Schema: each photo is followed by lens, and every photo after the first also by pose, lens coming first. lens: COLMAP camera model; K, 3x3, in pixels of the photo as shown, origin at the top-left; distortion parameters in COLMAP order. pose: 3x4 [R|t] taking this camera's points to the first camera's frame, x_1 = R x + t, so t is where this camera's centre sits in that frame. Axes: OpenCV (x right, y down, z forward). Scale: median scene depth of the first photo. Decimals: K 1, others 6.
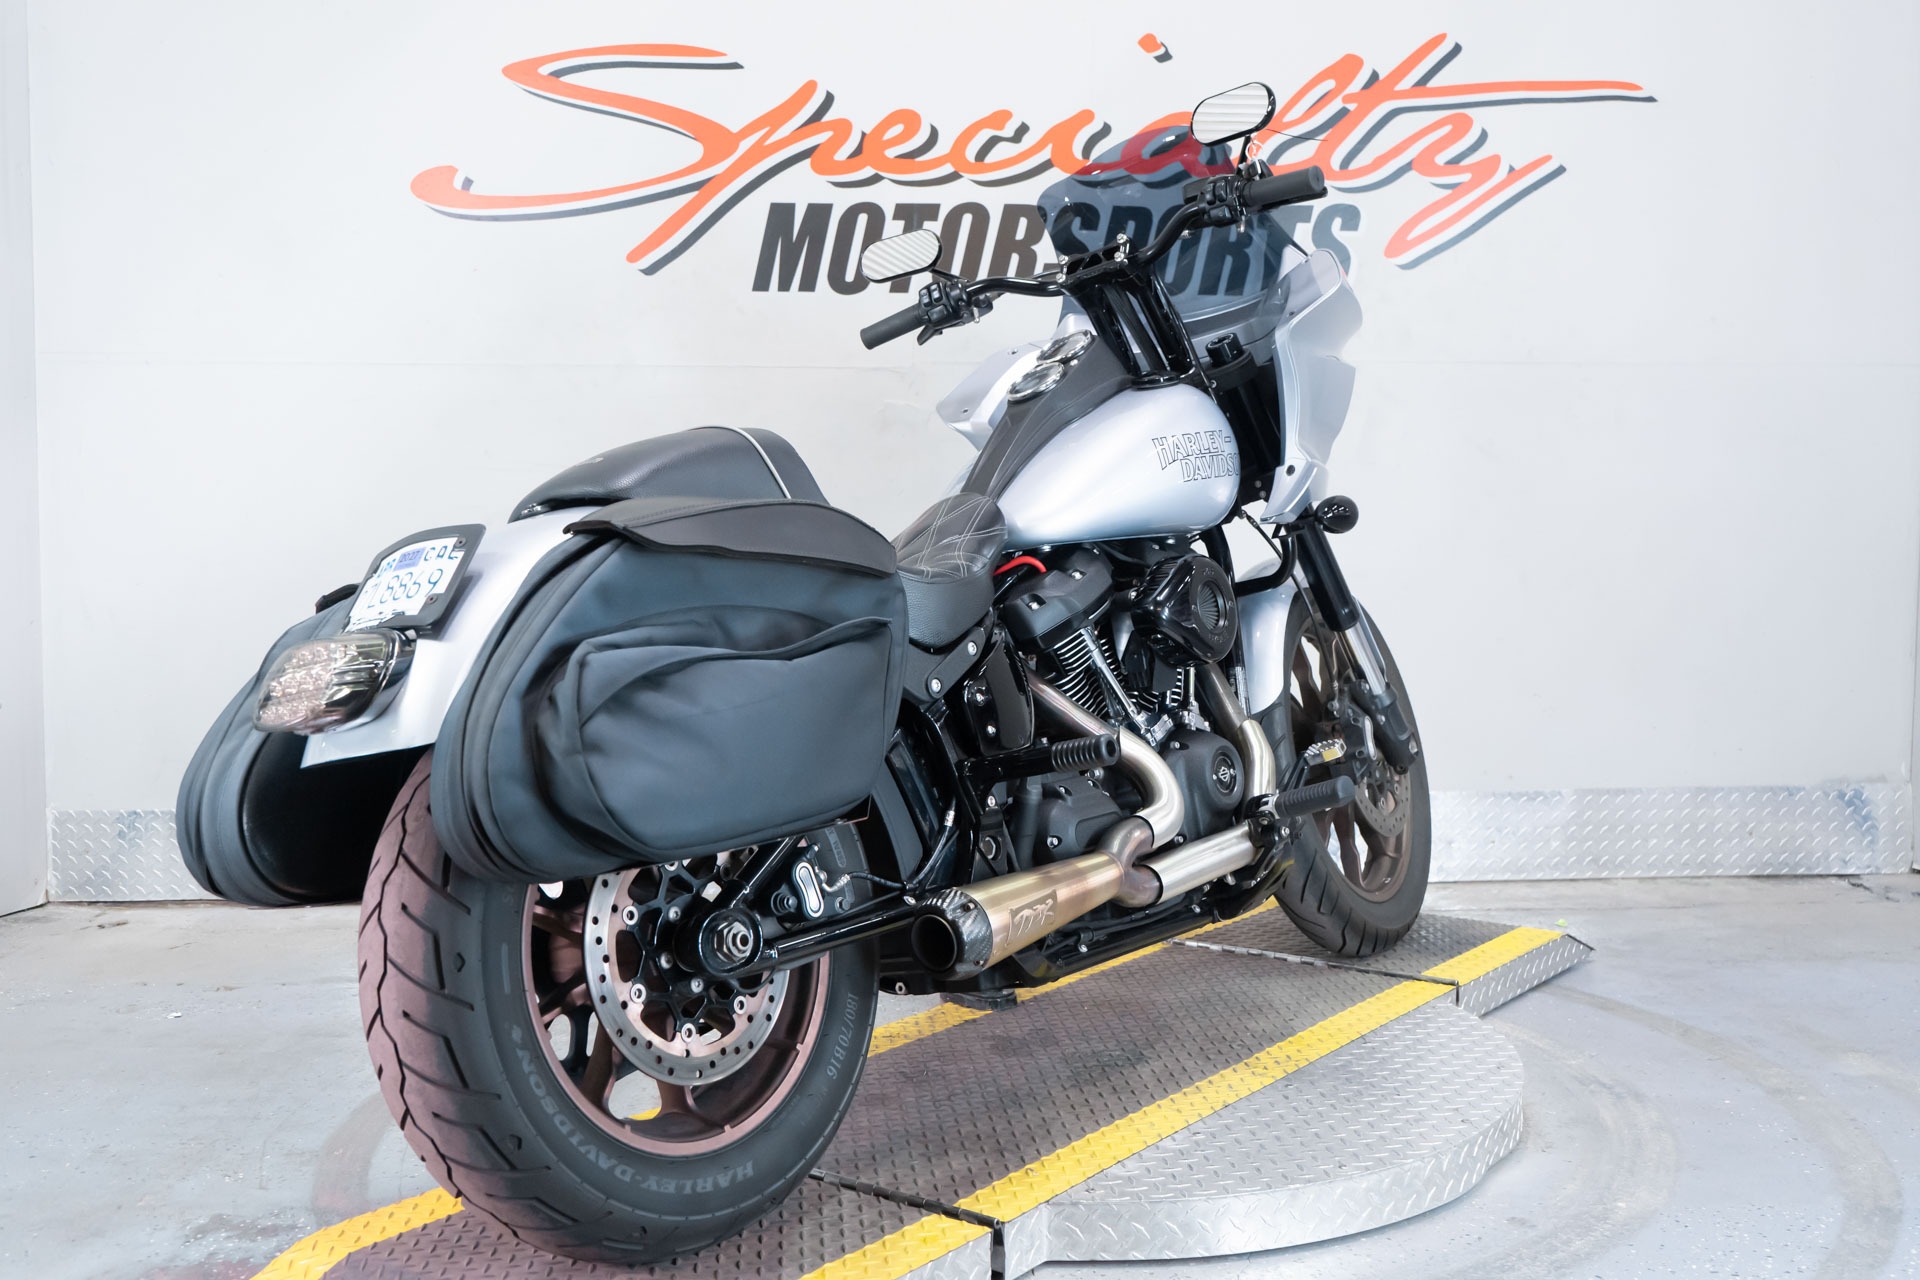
lens RADIAL K [[1973.1, 0, 960.0], [0, 1973.1, 640.0], [0, 0, 1]] dist [0.009559, 0.012491]
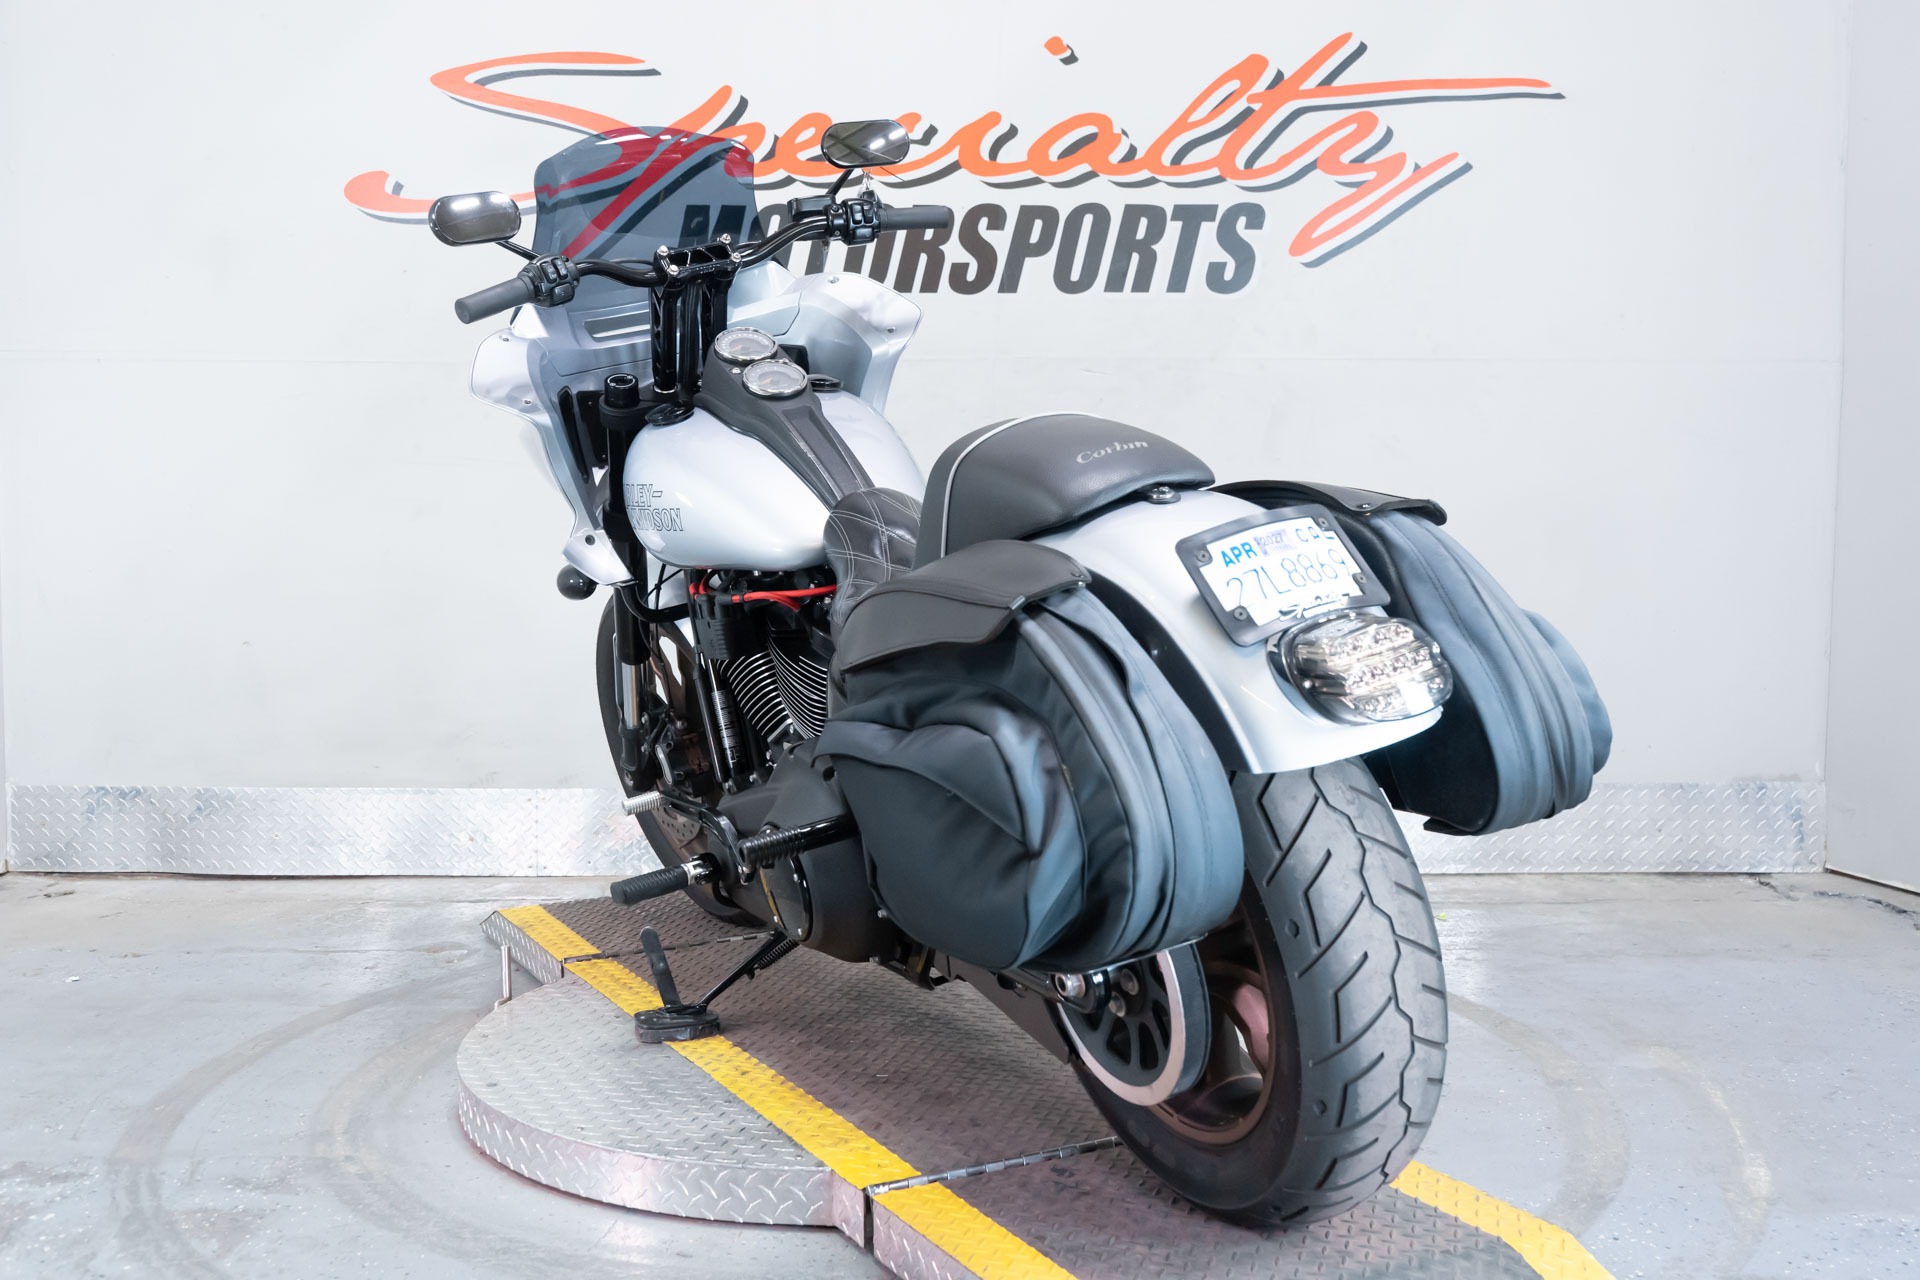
lens RADIAL K [[1973.1, 0, 960.0], [0, 1973.1, 640.0], [0, 0, 1]] dist [0.009559, 0.012491]
pose [[0.997810, 0.008308, -0.065615, 0.115725], [-0.007989, 0.999955, 0.005118, -0.000821], [0.065654, -0.004582, 0.997832, -0.020039]]
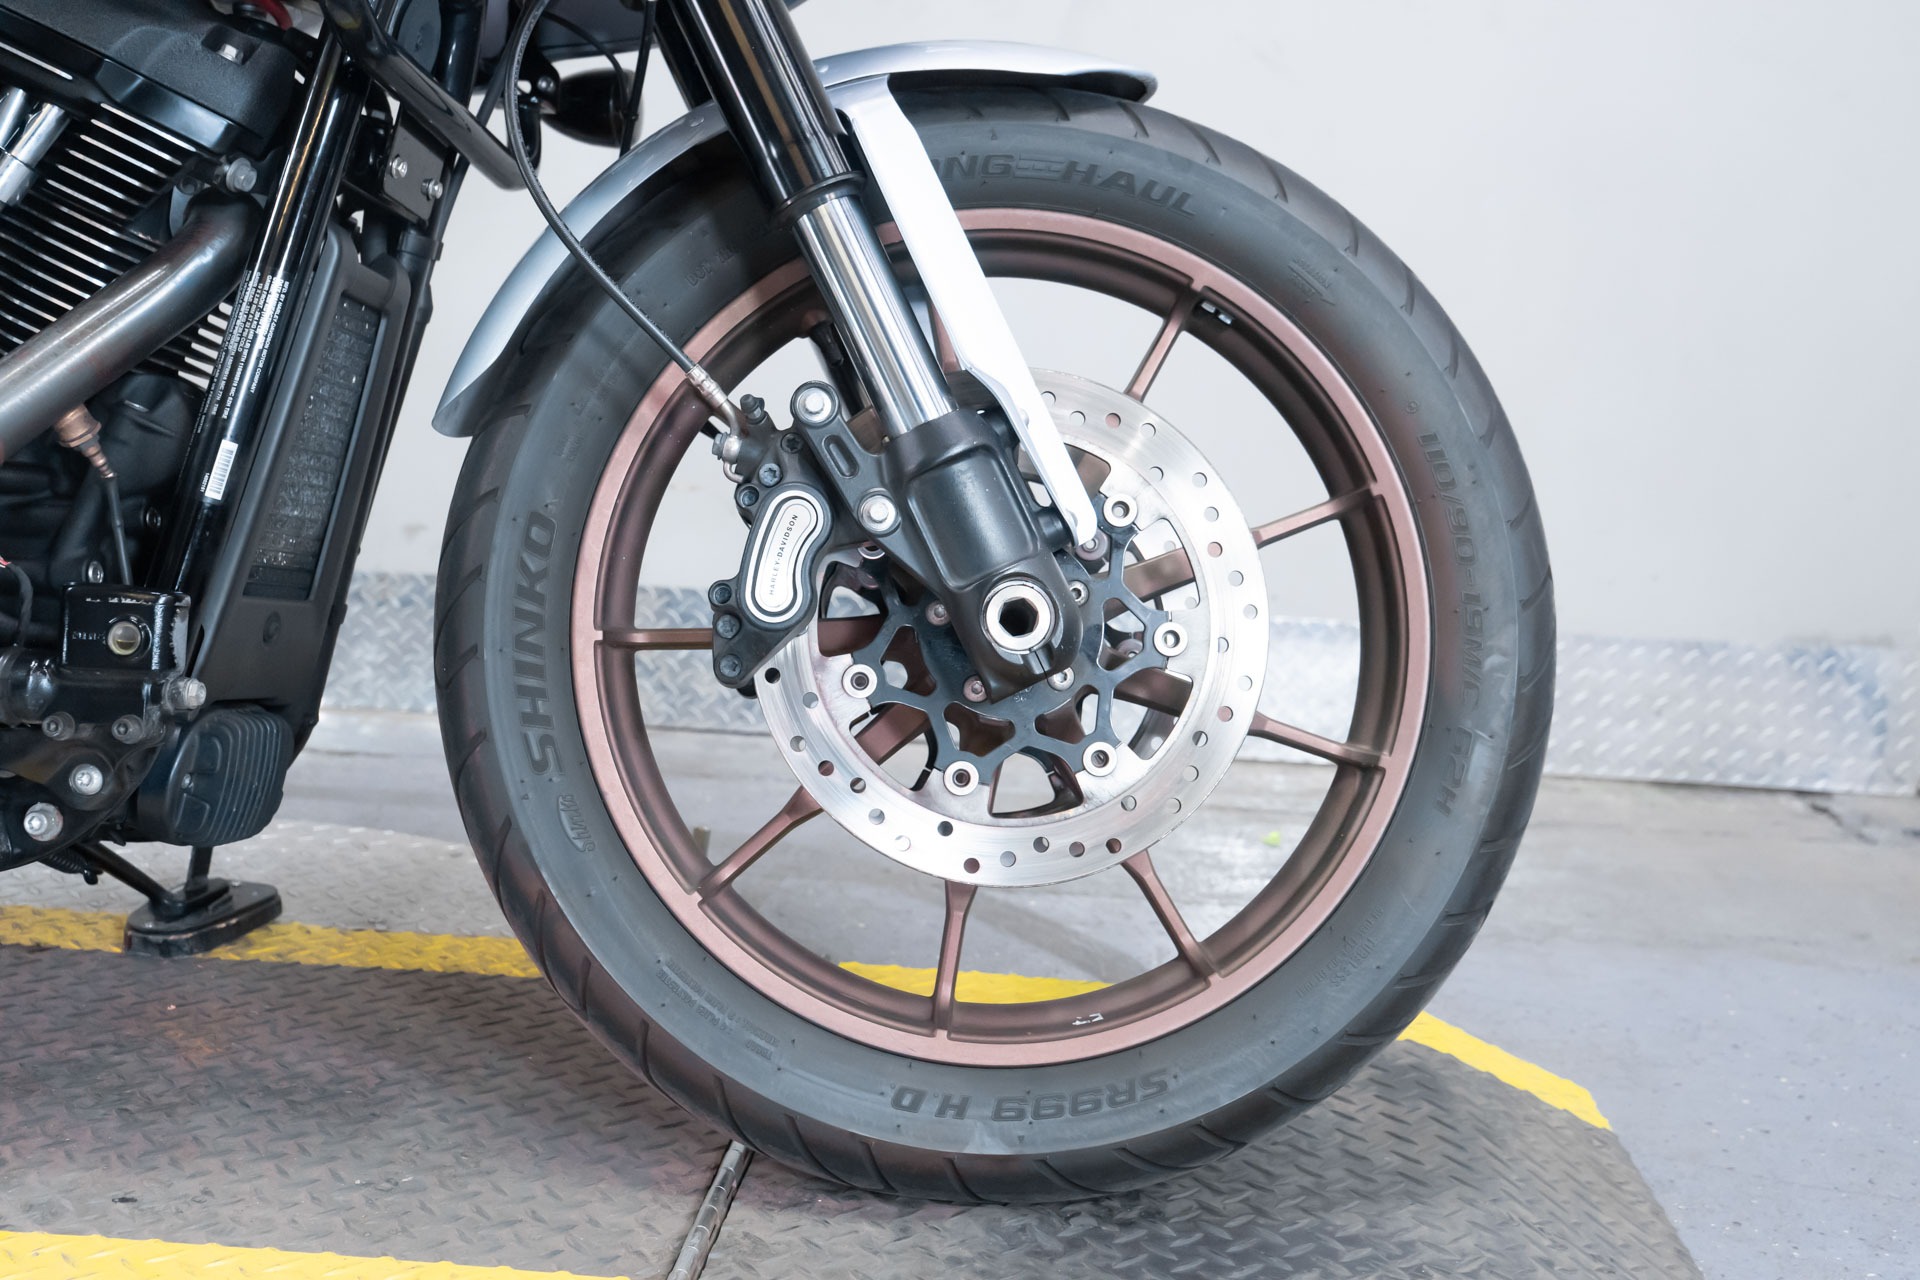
lens RADIAL K [[1973.1, 0, 960.0], [0, 1973.1, 640.0], [0, 0, 1]] dist [0.009559, 0.012491]
pose [[0.994680, 0.071310, -0.074339, 0.233919], [-0.064741, 0.994075, 0.087316, 0.035879], [0.080125, -0.082039, 0.993403, 0.379835]]
